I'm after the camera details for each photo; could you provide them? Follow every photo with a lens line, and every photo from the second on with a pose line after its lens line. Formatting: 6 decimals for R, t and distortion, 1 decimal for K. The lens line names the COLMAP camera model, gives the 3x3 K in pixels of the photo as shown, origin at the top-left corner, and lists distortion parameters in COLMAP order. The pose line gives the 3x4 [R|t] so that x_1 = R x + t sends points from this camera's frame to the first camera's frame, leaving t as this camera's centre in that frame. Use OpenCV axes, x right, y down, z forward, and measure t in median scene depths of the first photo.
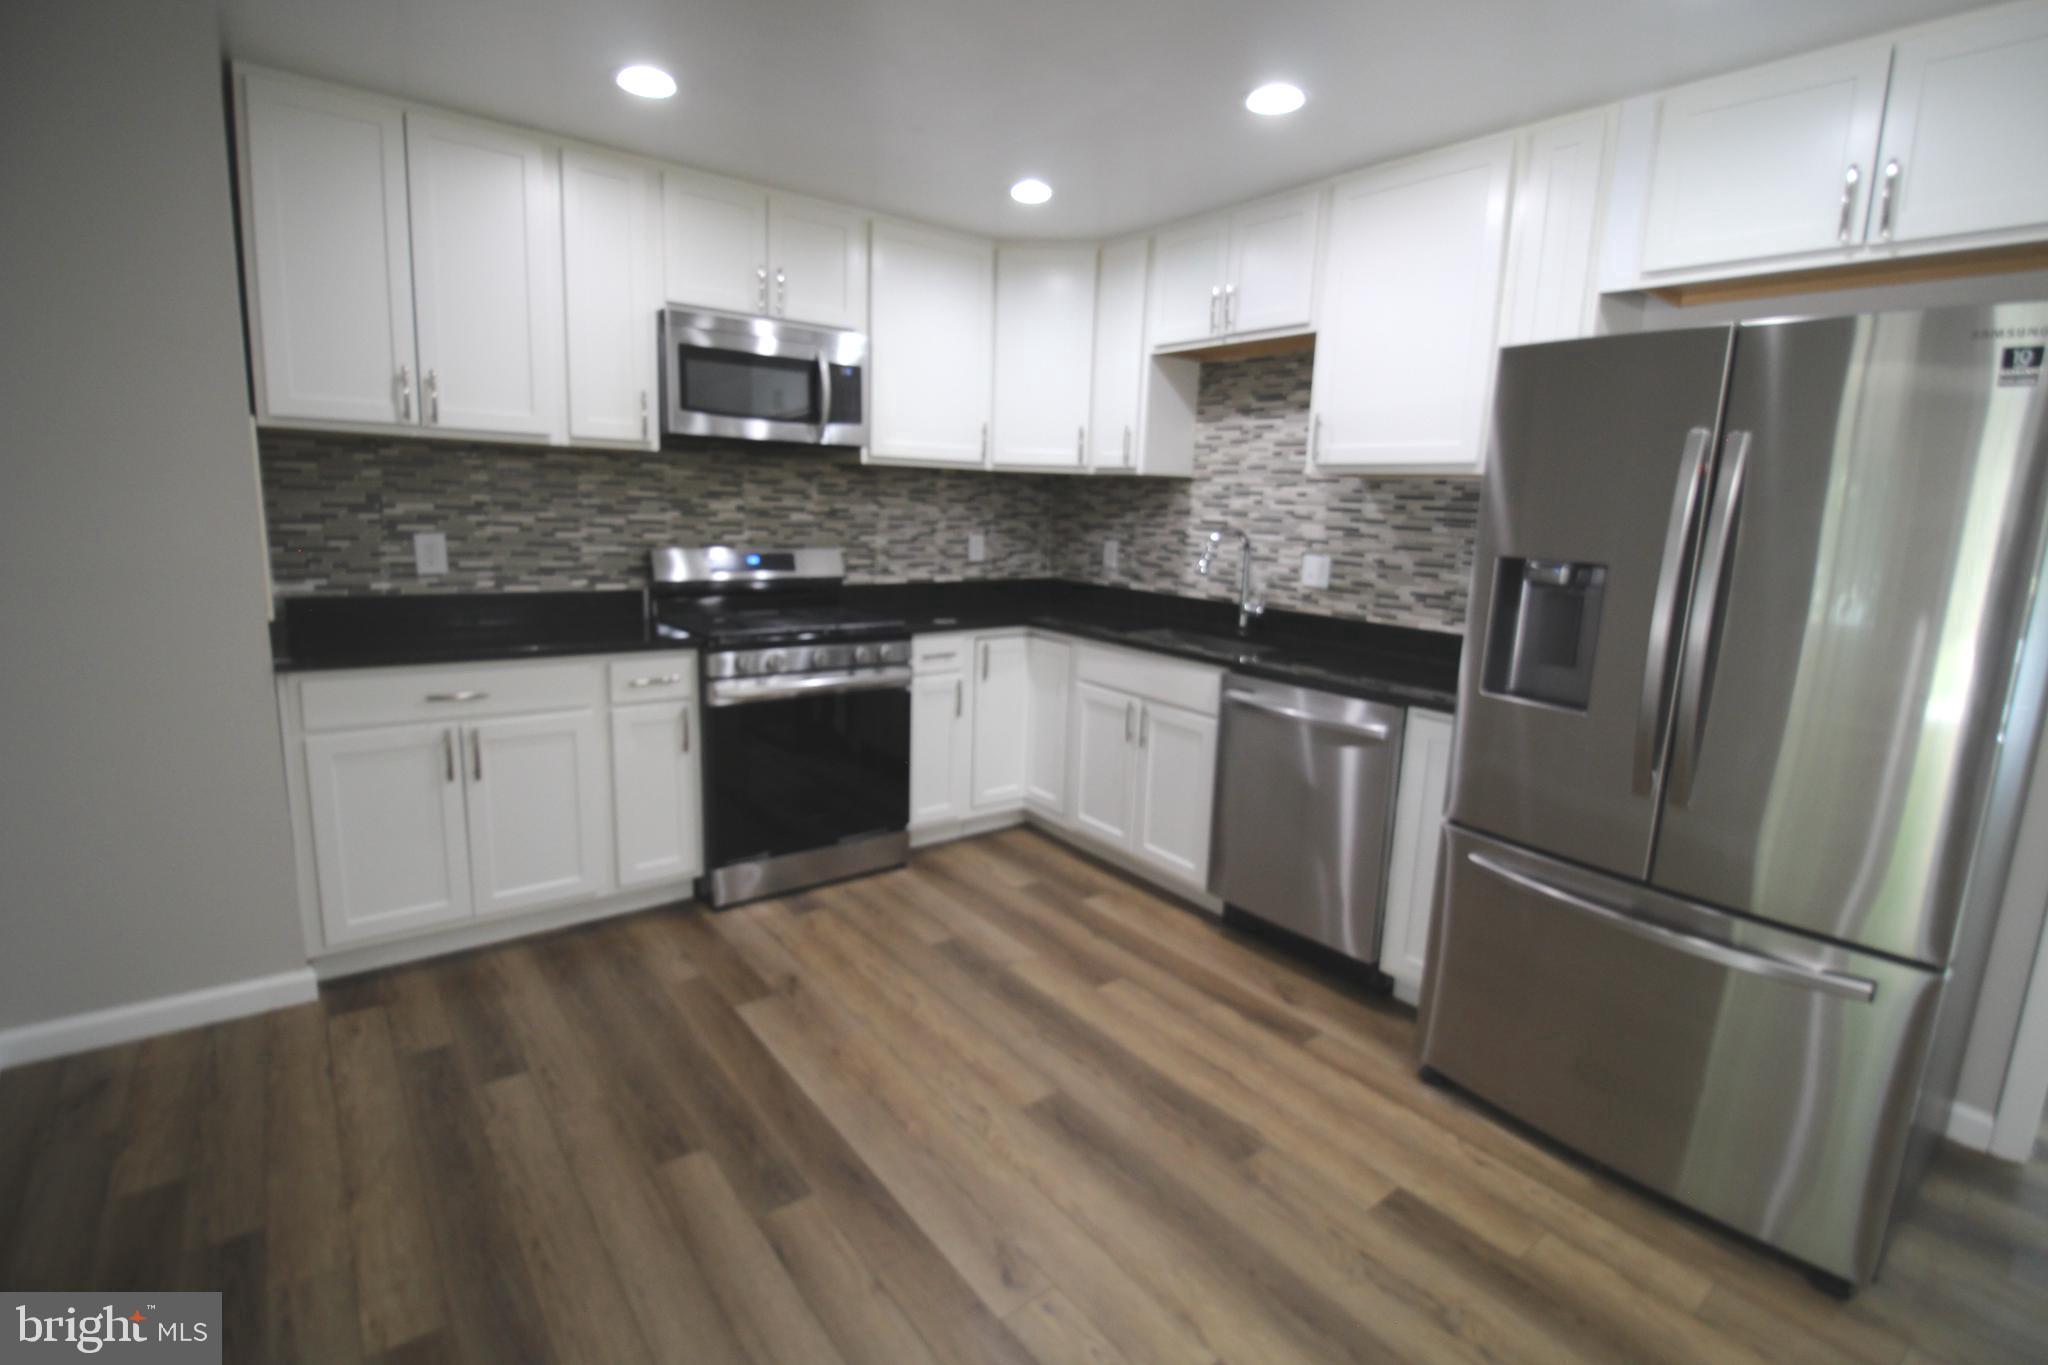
lens RADIAL K [[942.4, 0, 1016.9], [0, 942.4, 657.7], [0, 0, 1]] dist [0.000714, -0.014802]
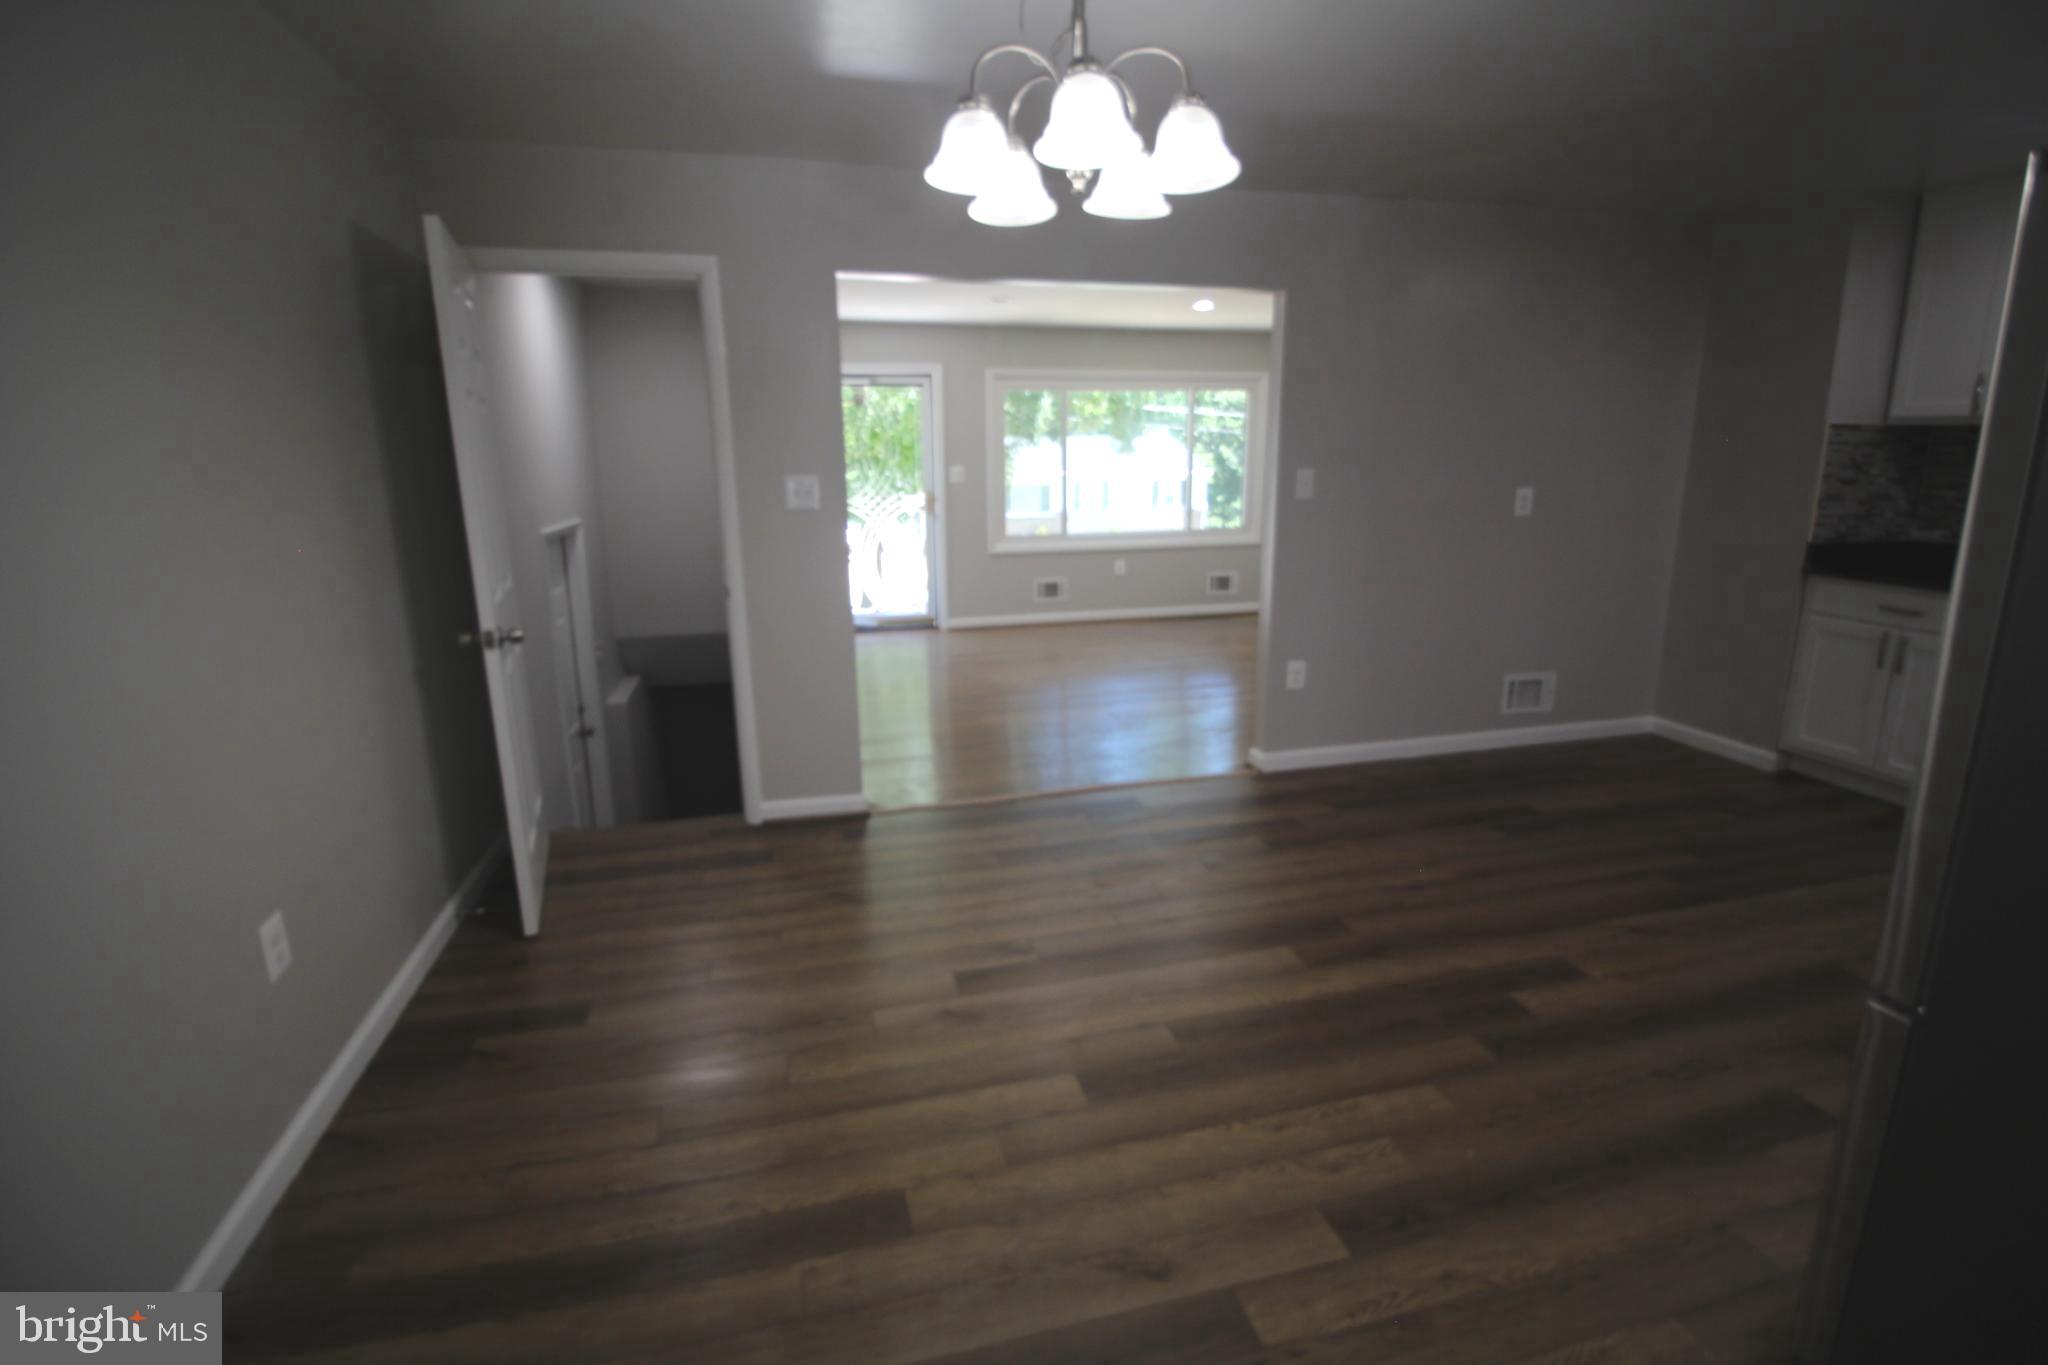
lens RADIAL K [[943.8, 0, 1019.5], [0, 943.8, 662.9], [0, 0, 1]] dist [0.004416, -0.015445]
pose [[-0.396461, 0.164423, -0.903207, 0.924997], [-0.161660, 0.955954, 0.244985, -0.010498], [0.903706, 0.243140, -0.352418, 0.245324]]
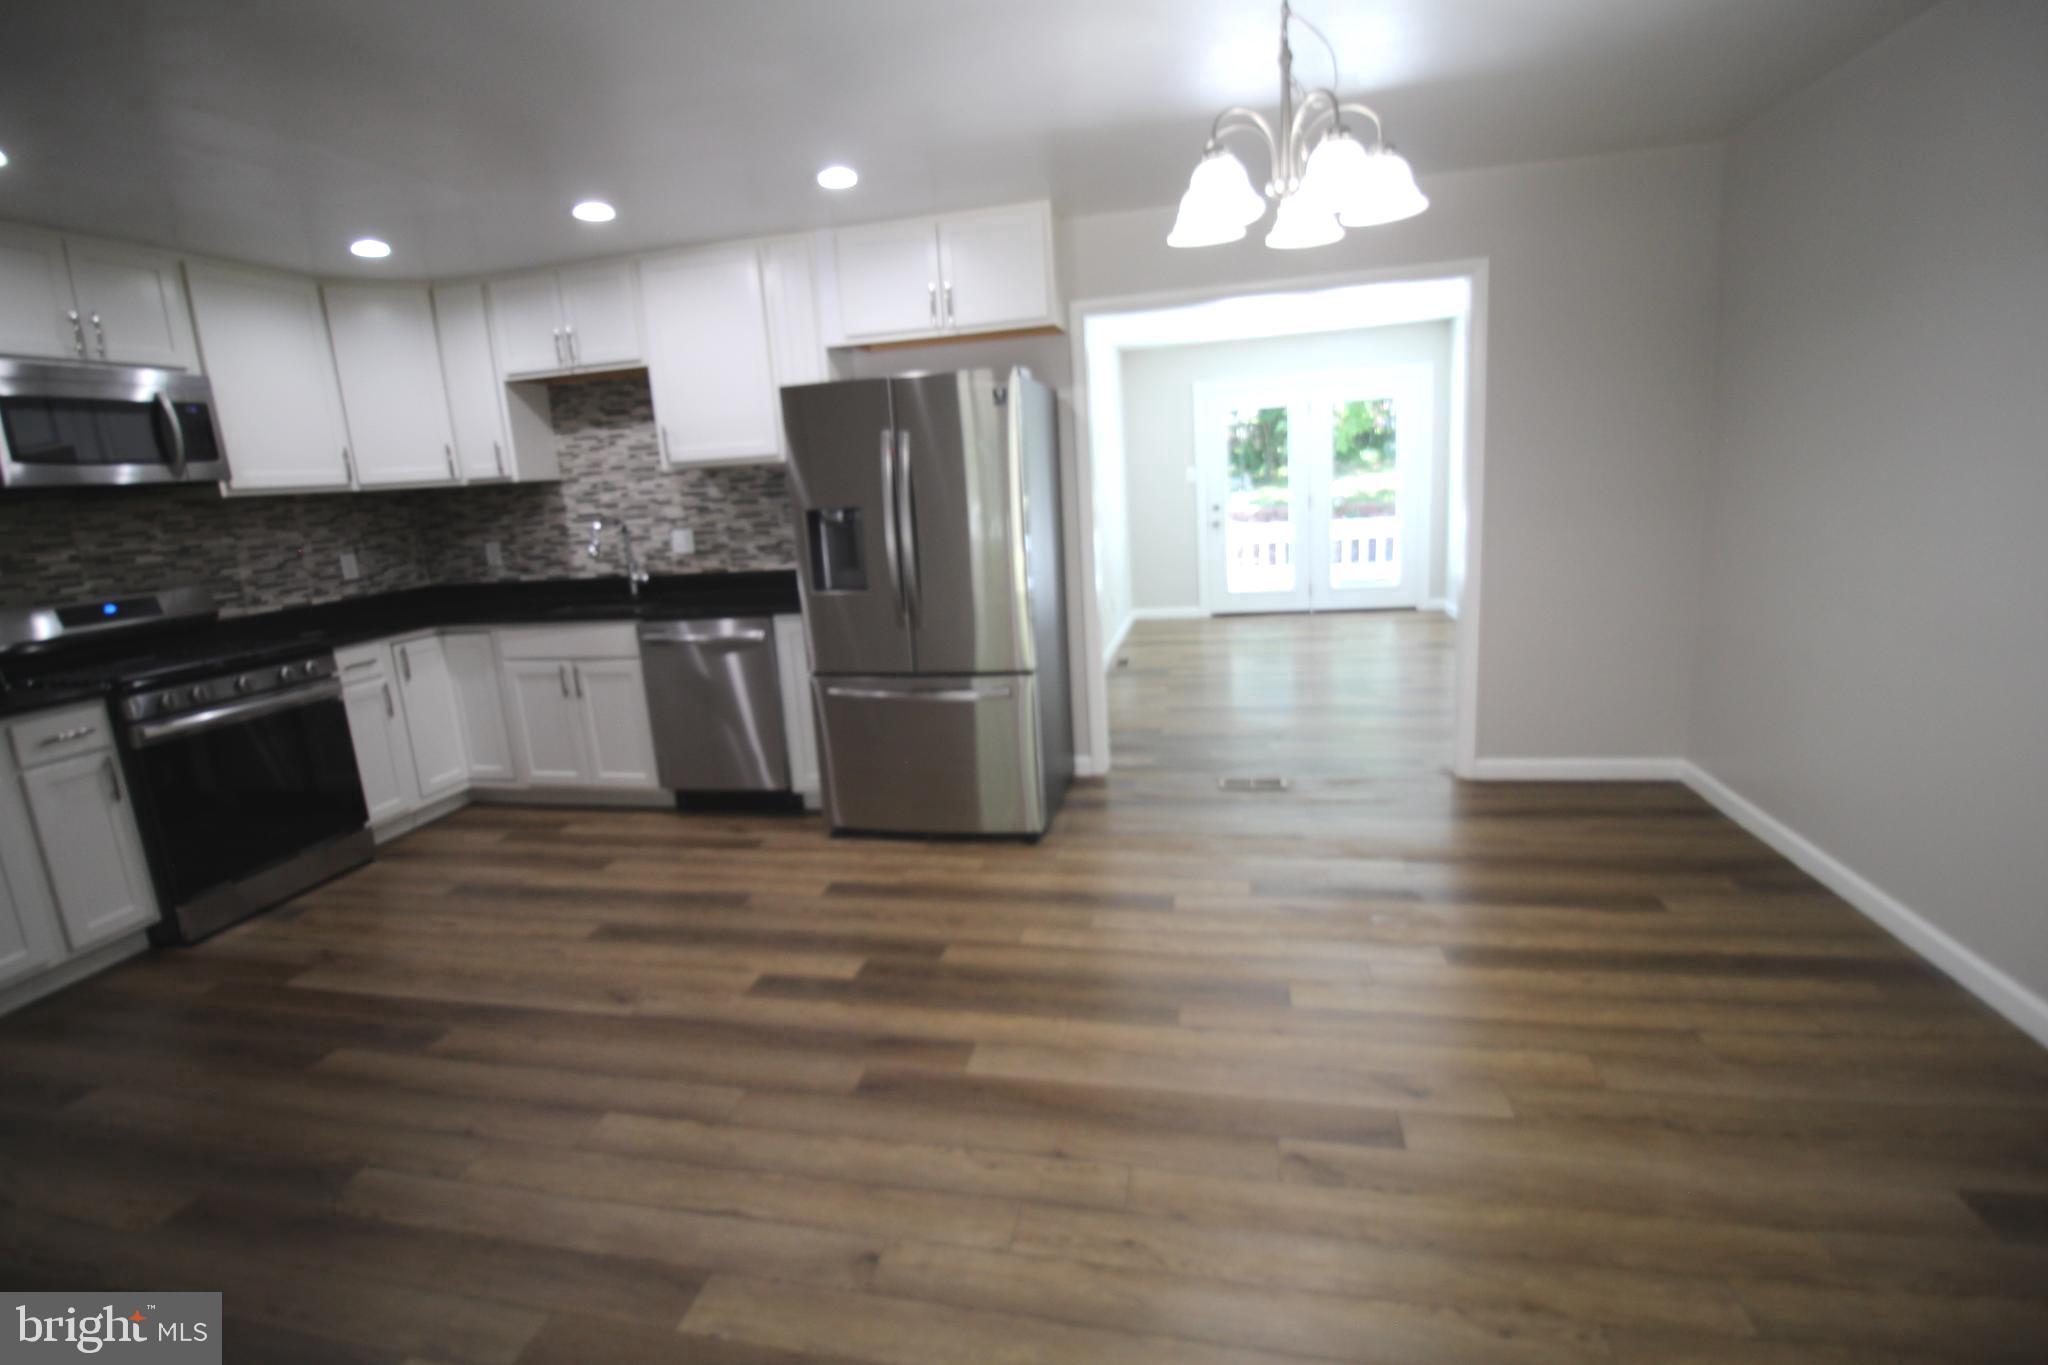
lens RADIAL K [[942.4, 0, 1016.9], [0, 942.4, 657.7], [0, 0, 1]] dist [0.000714, -0.014802]
pose [[0.761485, -0.206205, 0.614508, -0.177795], [0.197284, 0.976800, 0.083305, 0.051552], [-0.617430, 0.057797, 0.784500, -0.332568]]
